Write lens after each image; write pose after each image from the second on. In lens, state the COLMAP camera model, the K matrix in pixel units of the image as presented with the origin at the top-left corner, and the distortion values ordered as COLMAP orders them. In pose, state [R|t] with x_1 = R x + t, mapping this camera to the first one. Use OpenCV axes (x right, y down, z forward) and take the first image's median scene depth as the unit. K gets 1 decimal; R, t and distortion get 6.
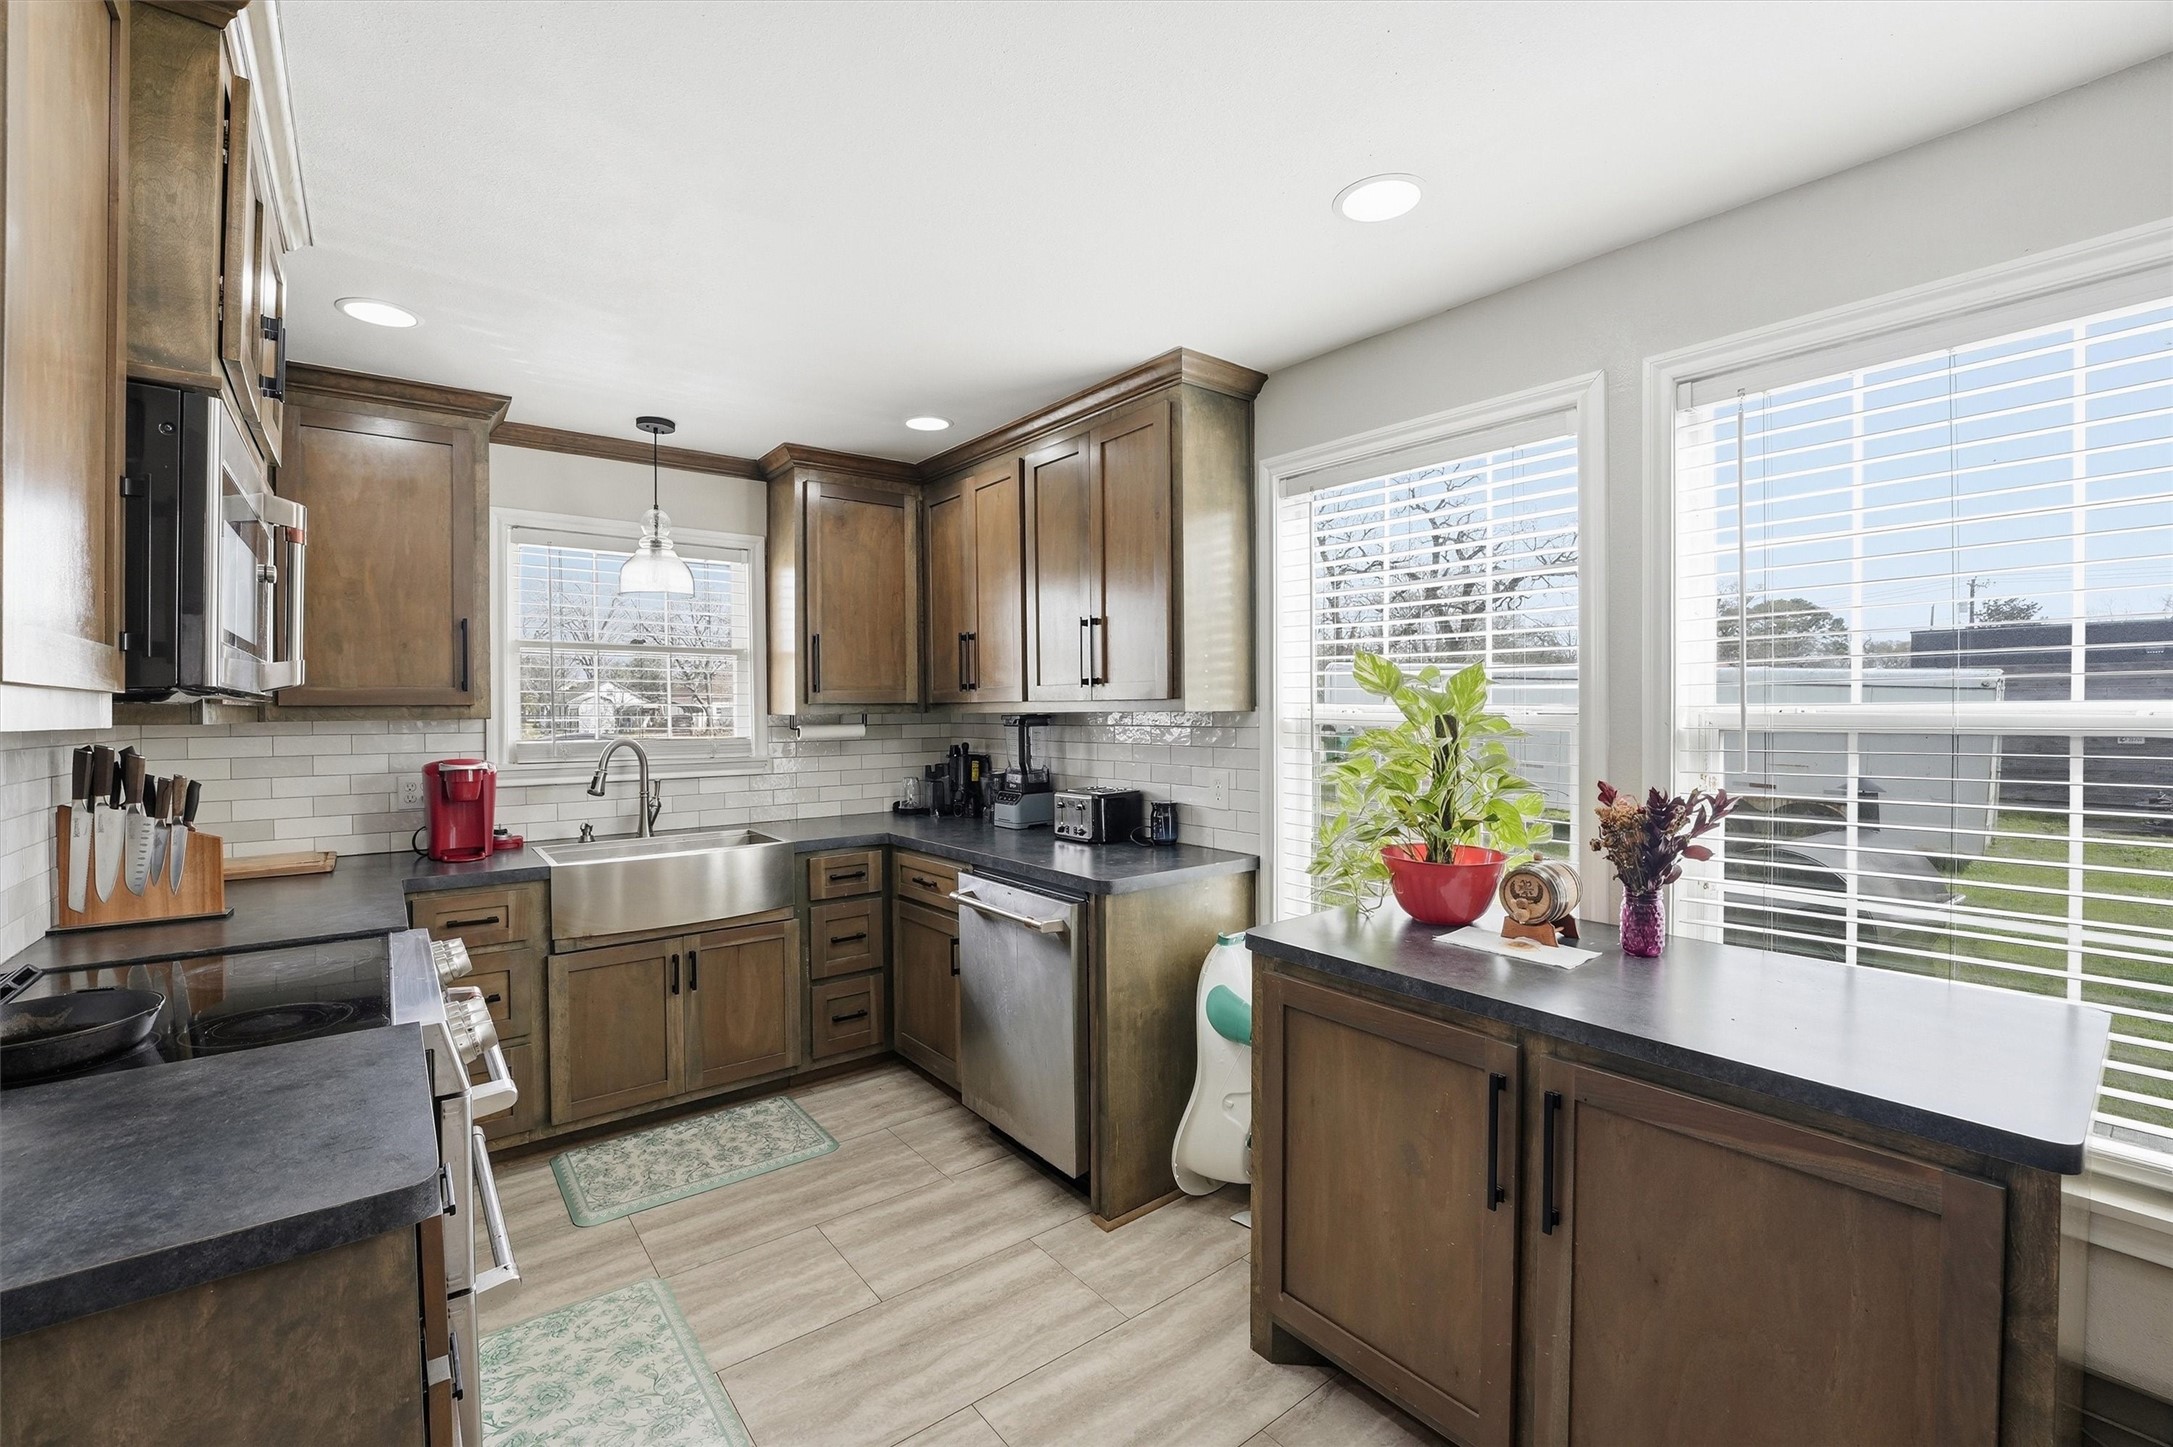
lens RADIAL K [[924.7, 0, 1090.9], [0, 924.7, 711.1], [0, 0, 1]] dist [-0.027101, 0.005203]
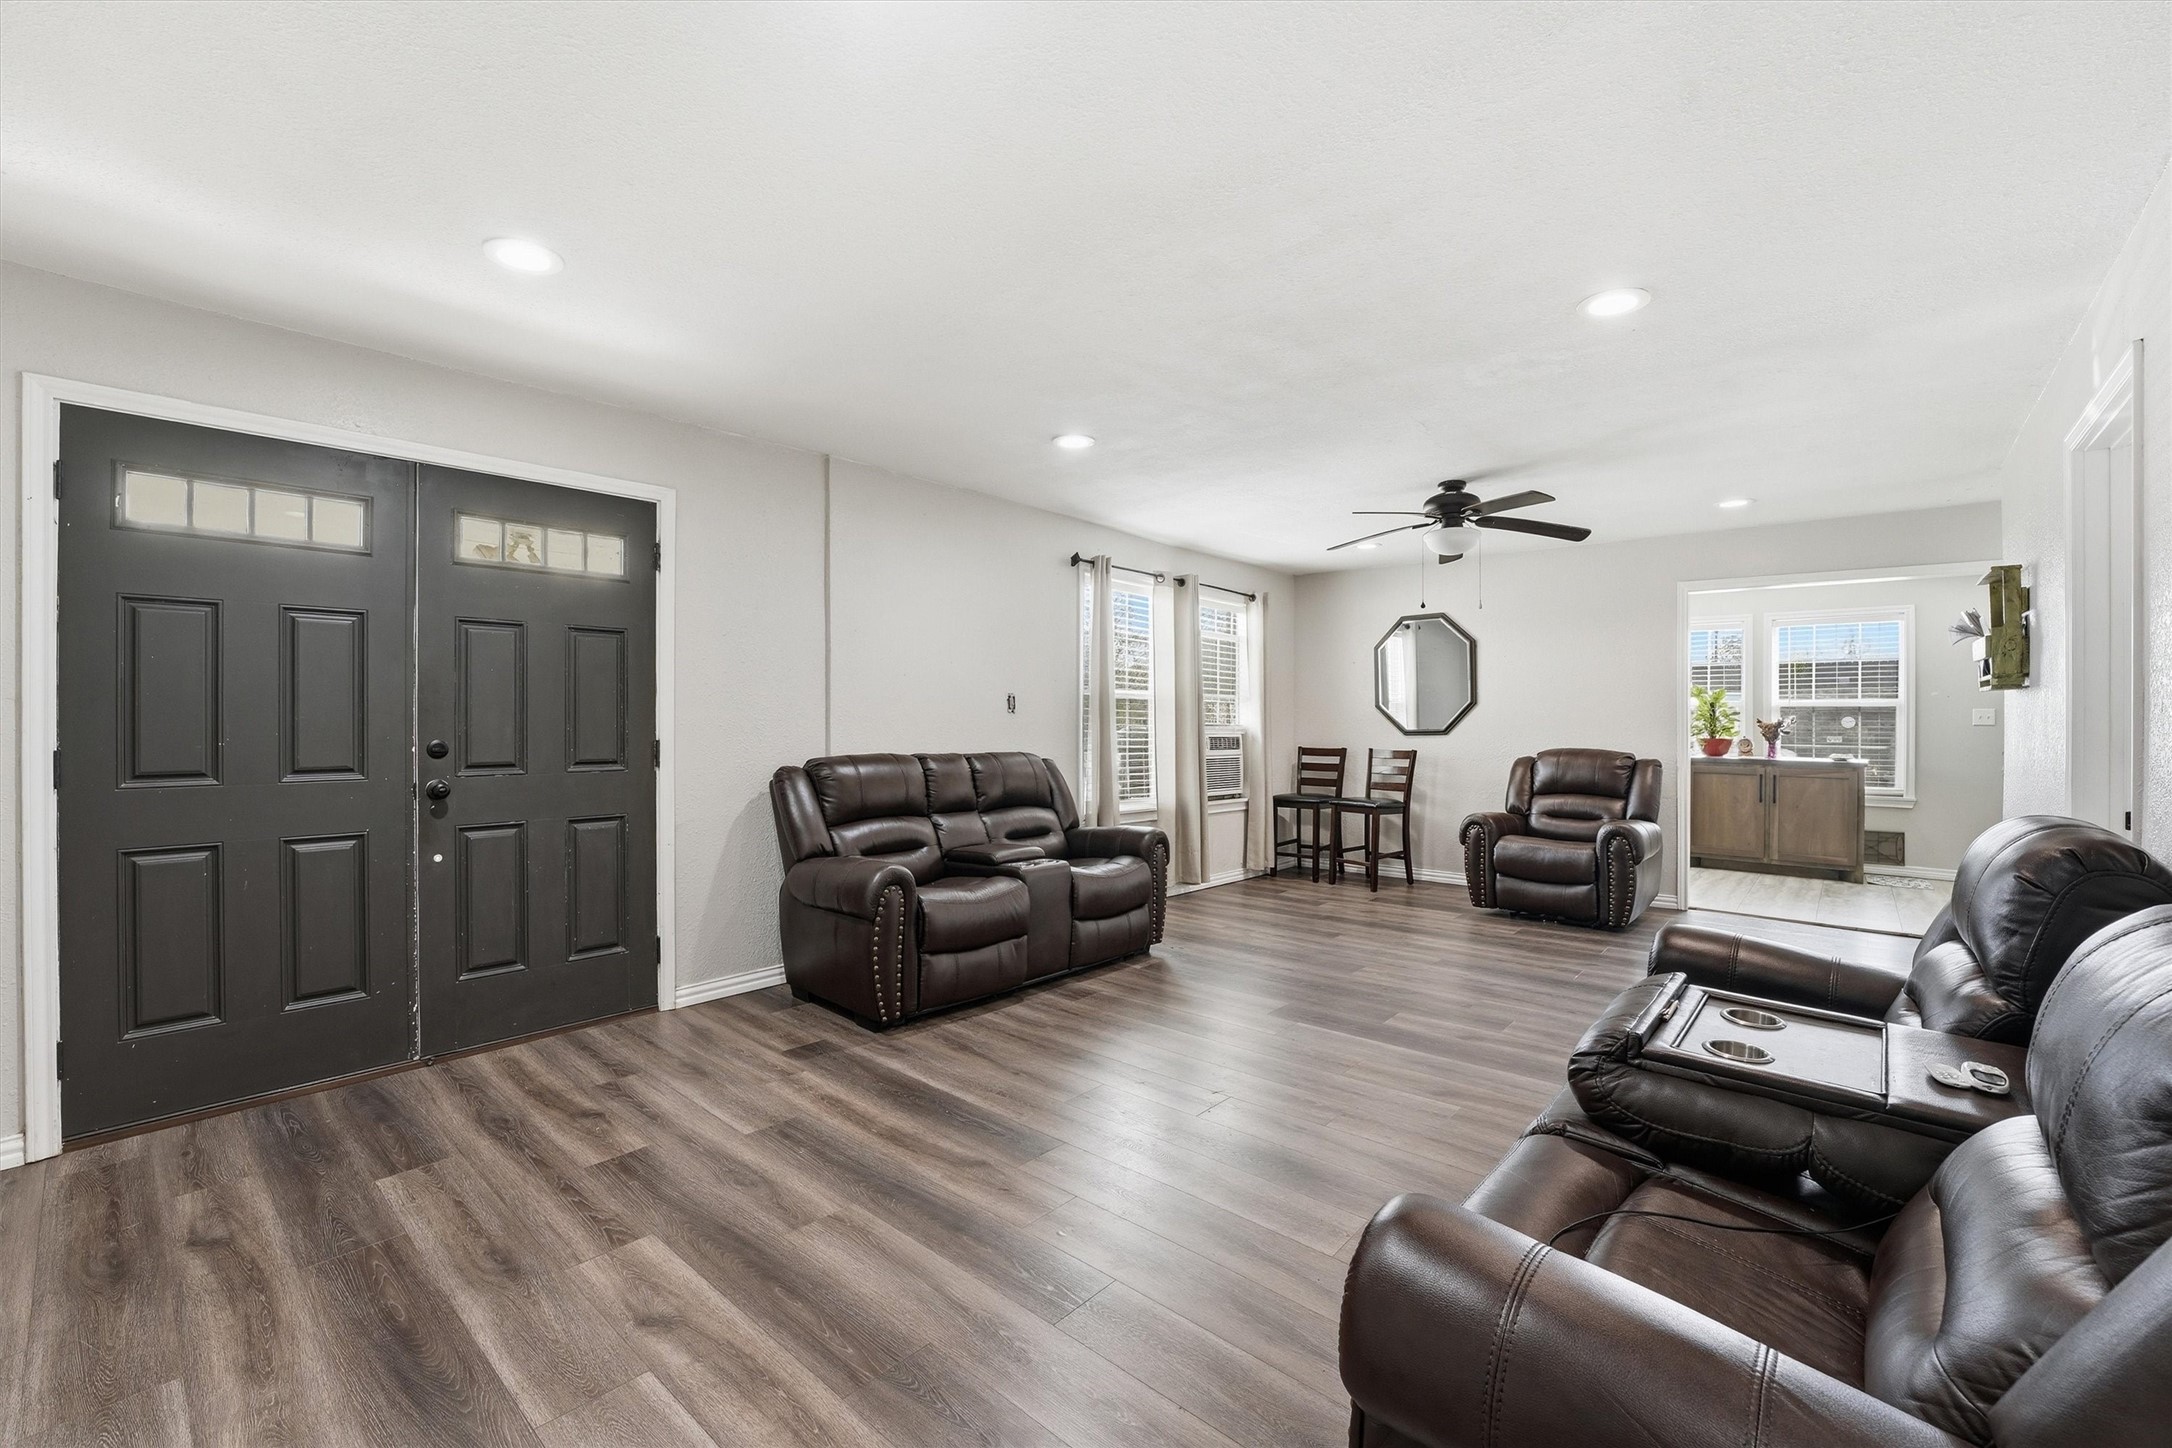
lens RADIAL K [[909.9, 0, 1086.0], [0, 909.9, 724.0], [0, 0, 1]] dist [-0.021509, 0.000300]
pose [[0.985240, 0.000664, 0.171180, -2.129615], [-0.001128, 0.999996, 0.002617, 0.065930], [-0.171177, -0.002771, 0.985236, -1.684443]]
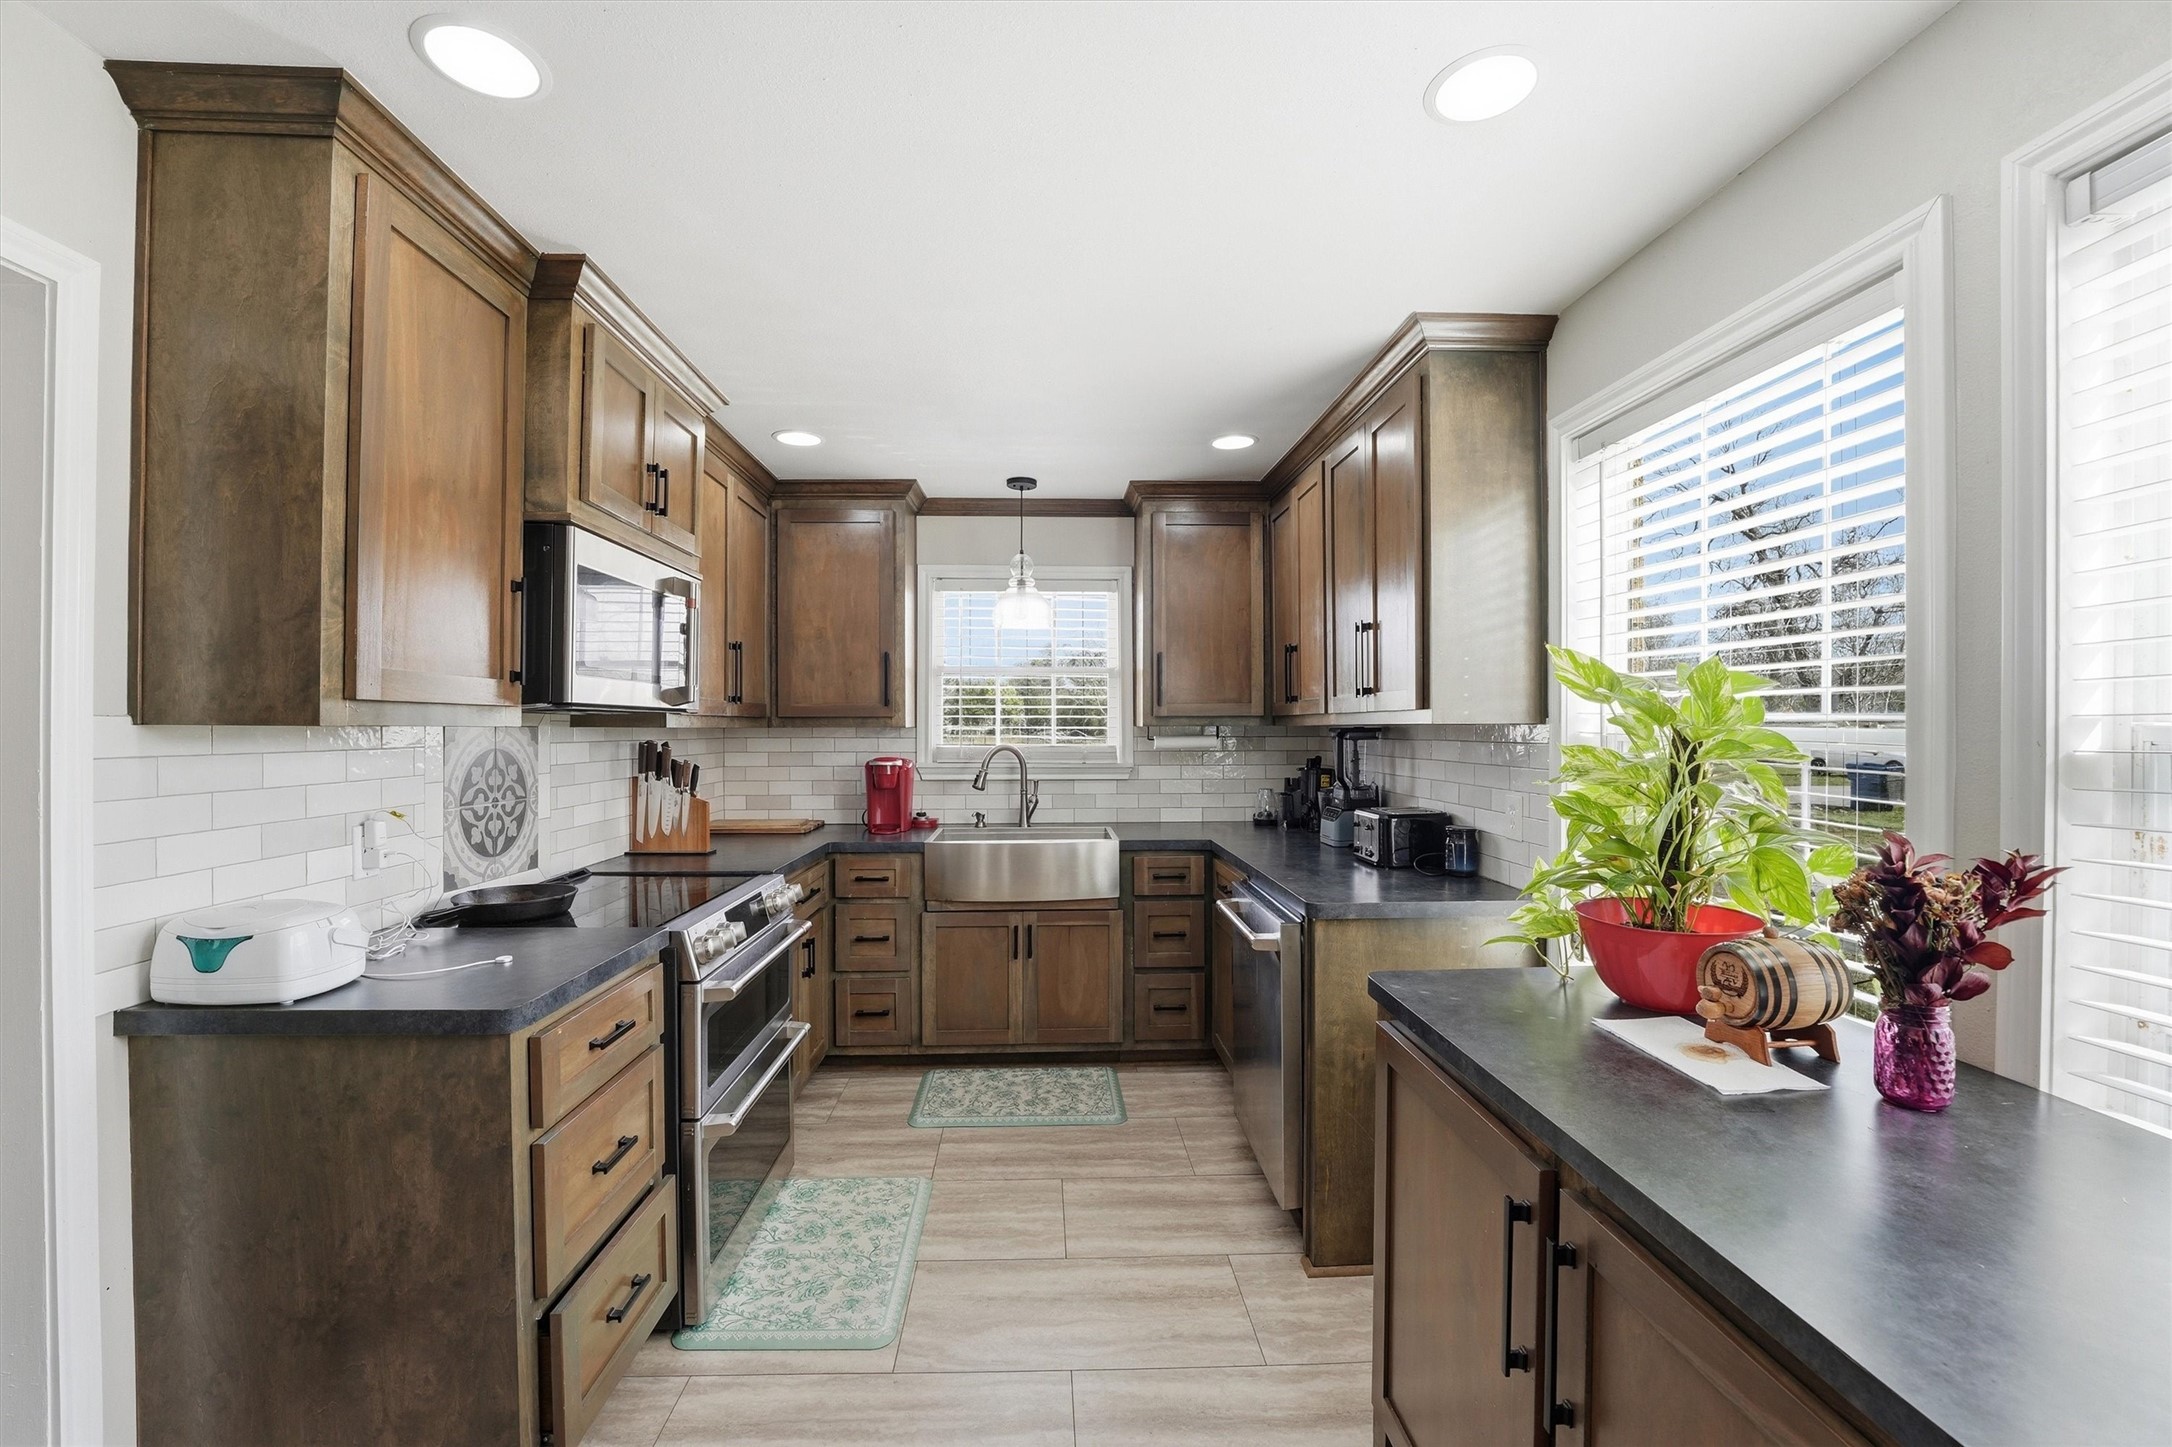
lens RADIAL K [[909.9, 0, 1086.0], [0, 909.9, 723.5], [0, 0, 1]] dist [-0.021509, 0.000300]
pose [[0.805518, 0.004200, -0.592556, 0.329249], [-0.006367, 0.999979, -0.001568, 0.003623], [0.592537, 0.005036, 0.805528, 0.104300]]
